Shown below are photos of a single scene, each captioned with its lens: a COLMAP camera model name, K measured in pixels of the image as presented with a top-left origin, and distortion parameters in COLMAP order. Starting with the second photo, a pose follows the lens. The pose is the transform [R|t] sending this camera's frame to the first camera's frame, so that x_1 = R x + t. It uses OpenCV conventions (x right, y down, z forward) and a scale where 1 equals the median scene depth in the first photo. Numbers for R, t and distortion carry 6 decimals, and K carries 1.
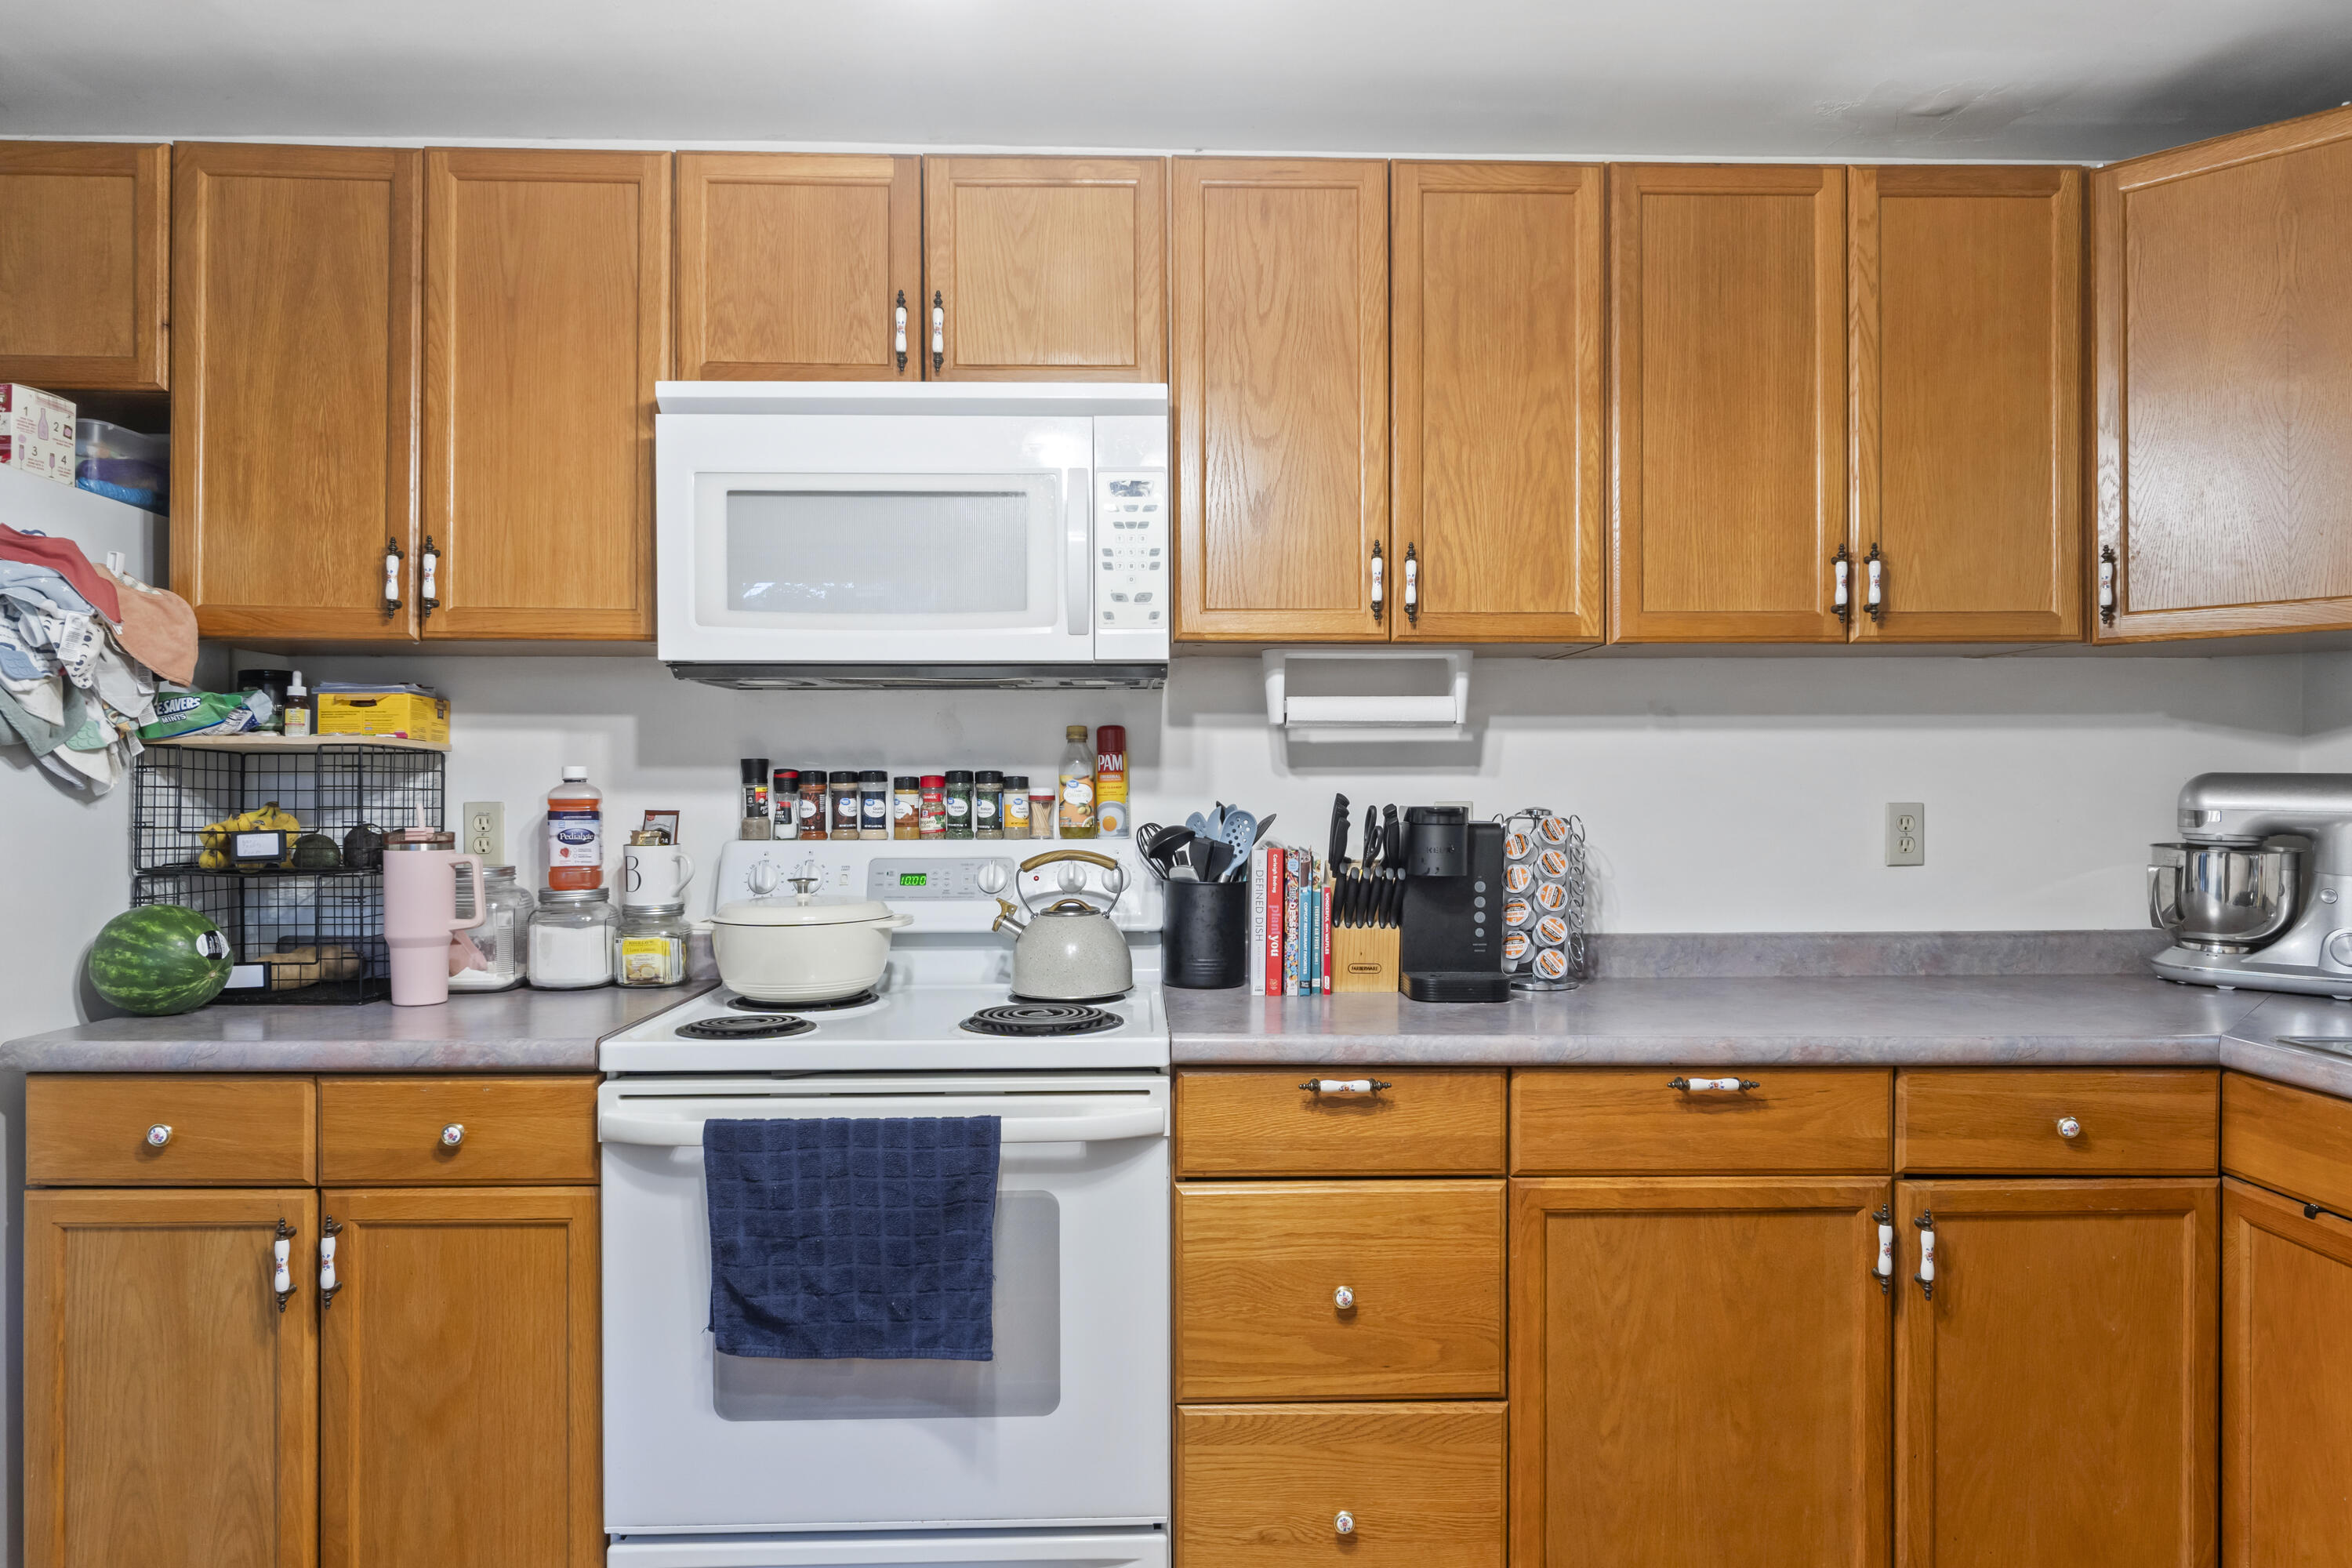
lens RADIAL K [[1454.7, 0, 1176.0], [0, 1454.7, 784.0], [0, 0, 1]] dist [-0.001242, -0.000273]
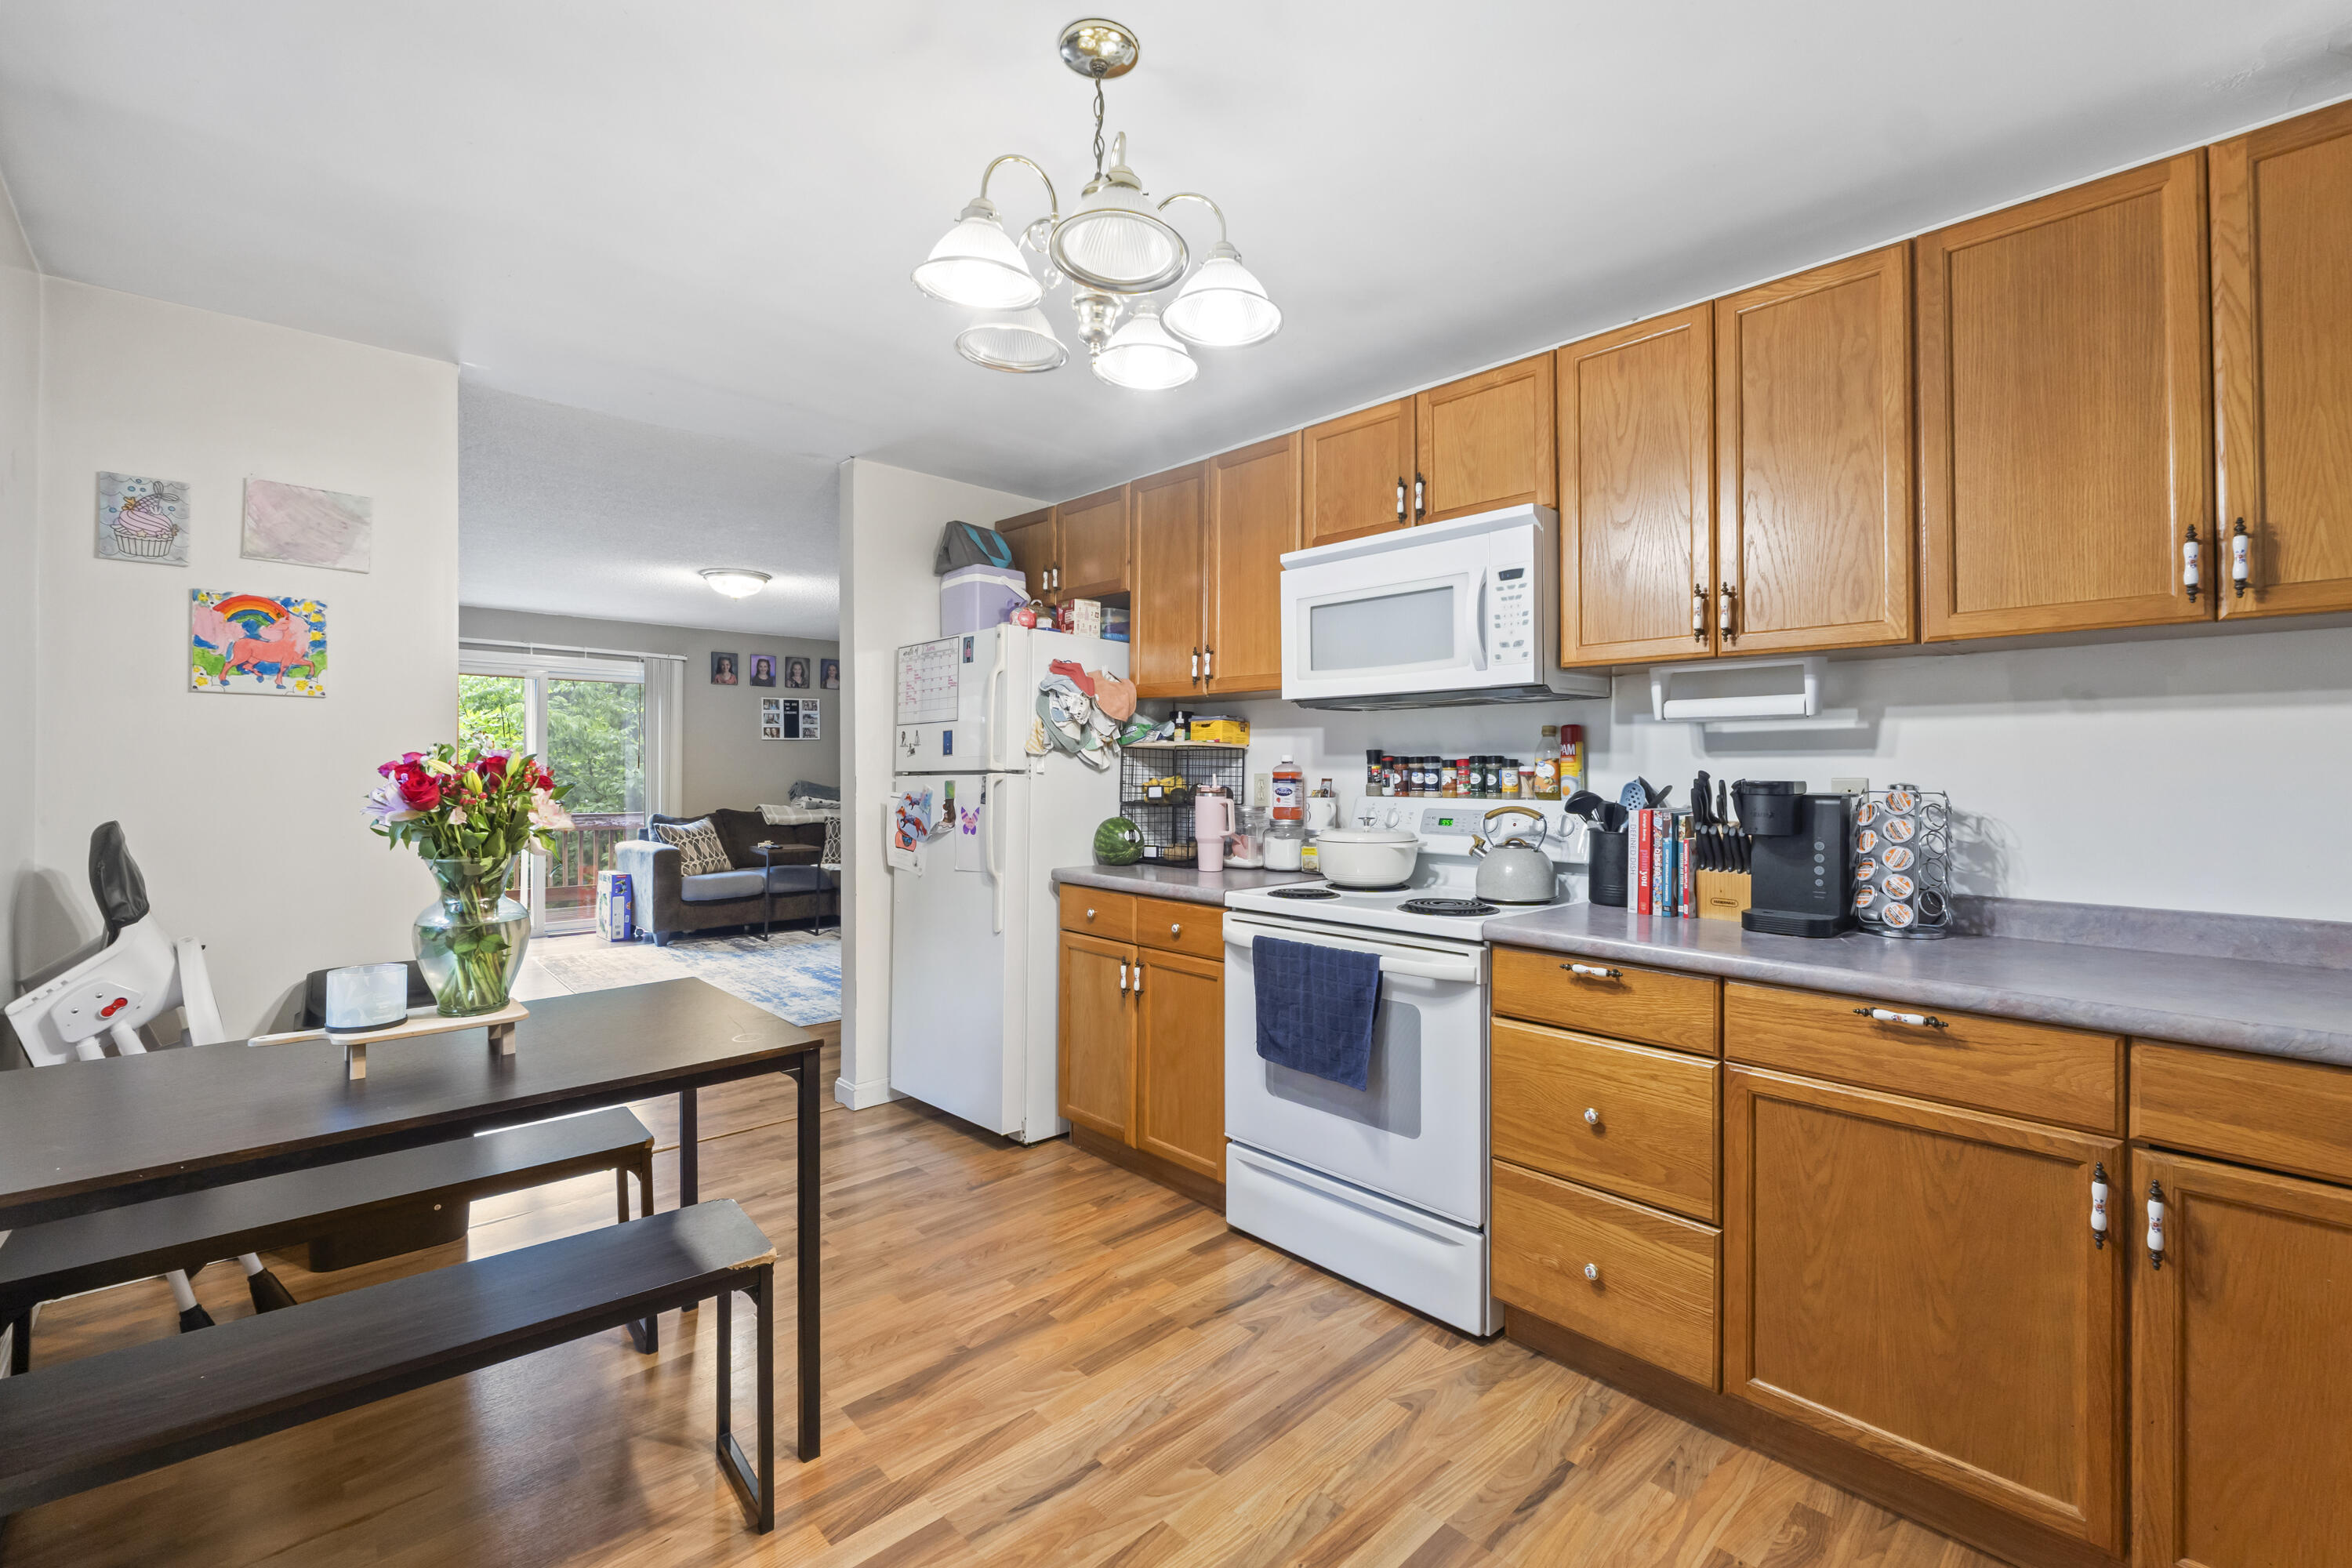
lens RADIAL K [[1006.5, 0, 1175.2], [0, 1006.5, 750.4], [0, 0, 1]] dist [-0.002589, -0.000613]
pose [[0.662392, -0.011175, -0.749074, 0.509478], [-0.000121, 0.999887, -0.015023, 0.001843], [0.749157, 0.010041, 0.662316, 0.015205]]
